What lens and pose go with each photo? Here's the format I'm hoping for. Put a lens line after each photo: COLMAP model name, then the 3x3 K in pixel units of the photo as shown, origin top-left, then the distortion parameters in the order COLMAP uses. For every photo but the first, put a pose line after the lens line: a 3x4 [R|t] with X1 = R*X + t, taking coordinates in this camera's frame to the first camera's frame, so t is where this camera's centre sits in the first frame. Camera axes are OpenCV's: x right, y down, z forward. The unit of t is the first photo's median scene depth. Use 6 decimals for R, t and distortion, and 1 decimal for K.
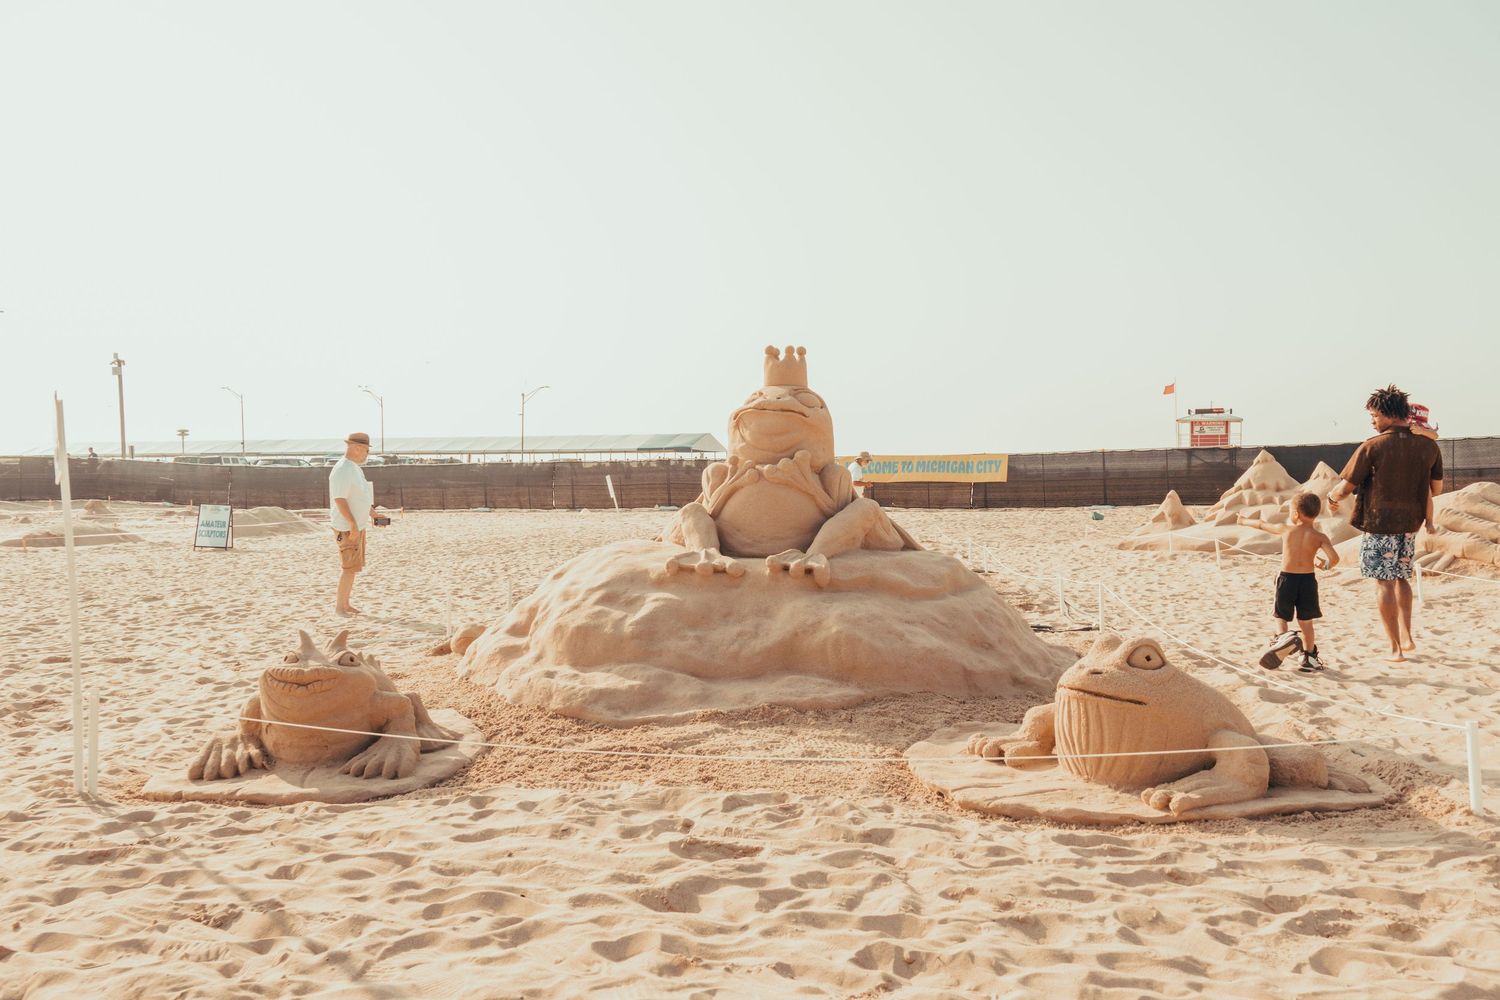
lens RADIAL K [[1286.8, 0, 750.1], [0, 1286.8, 502.5], [0, 0, 1]] dist [-0.002504, 0.000146]
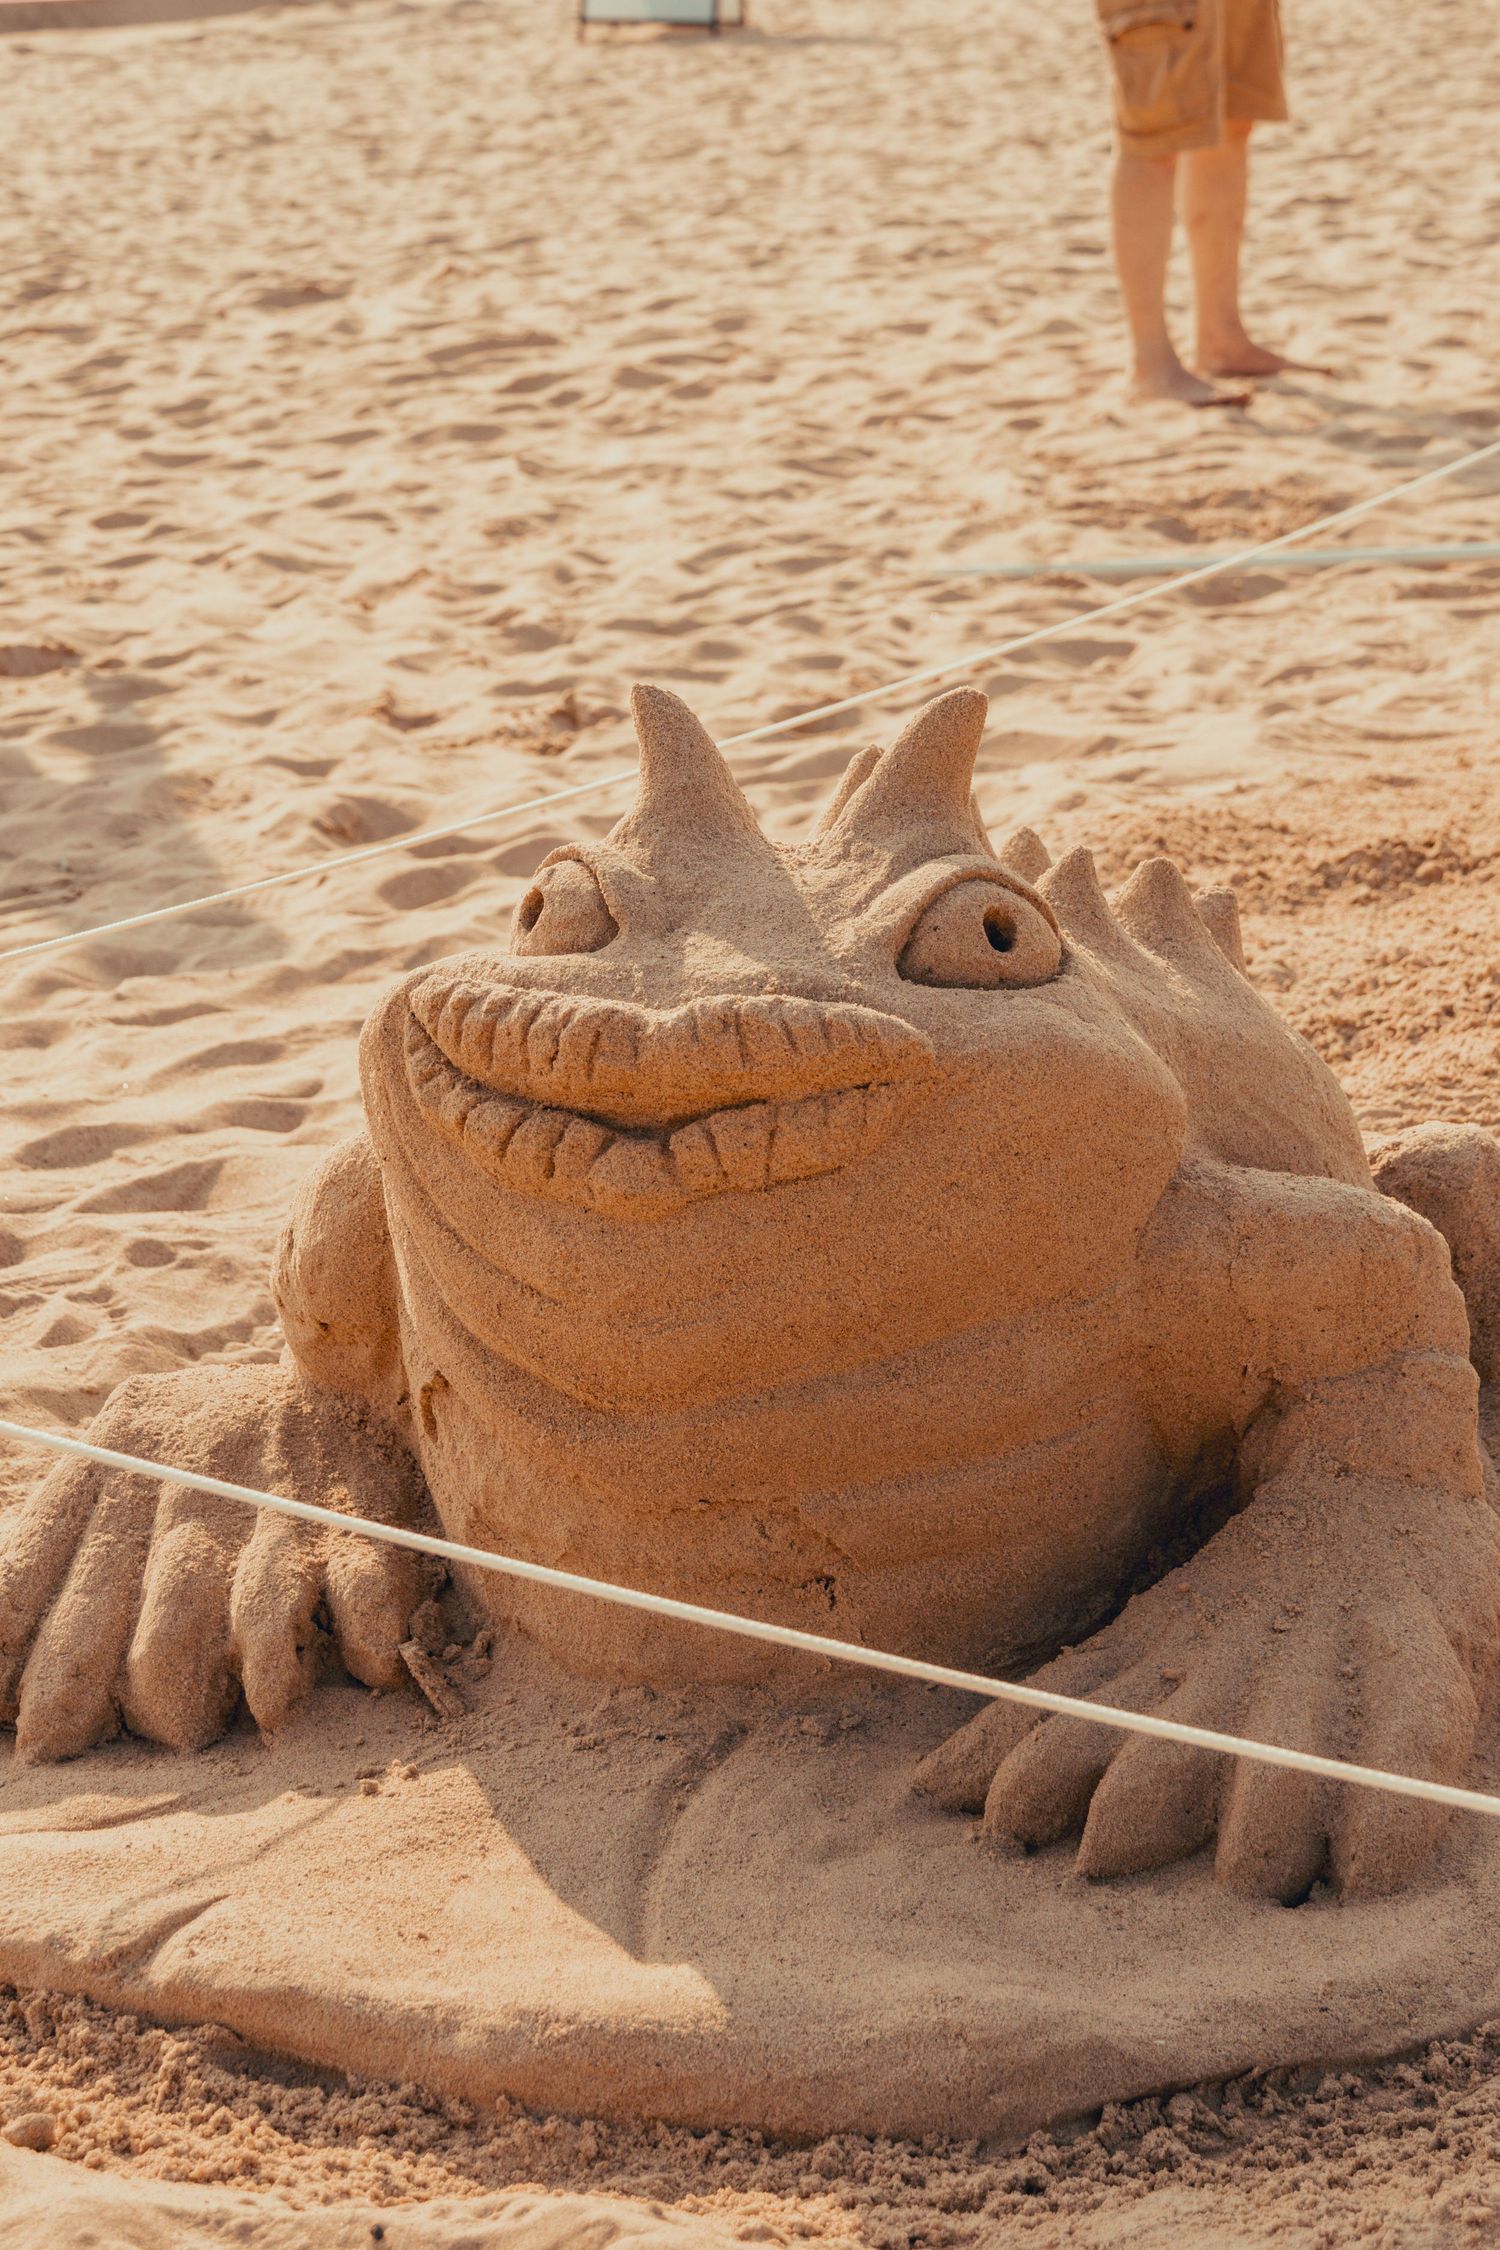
lens RADIAL K [[5429.9, 0, 748.4], [0, 5429.9, 1127.3], [0, 0, 1]] dist [0.023247, 0.000000]
pose [[0.918028, 0.059601, -0.392010, -0.066057], [0.035956, 0.972052, 0.231994, 0.007288], [0.394881, -0.227072, 0.890229, 0.281637]]
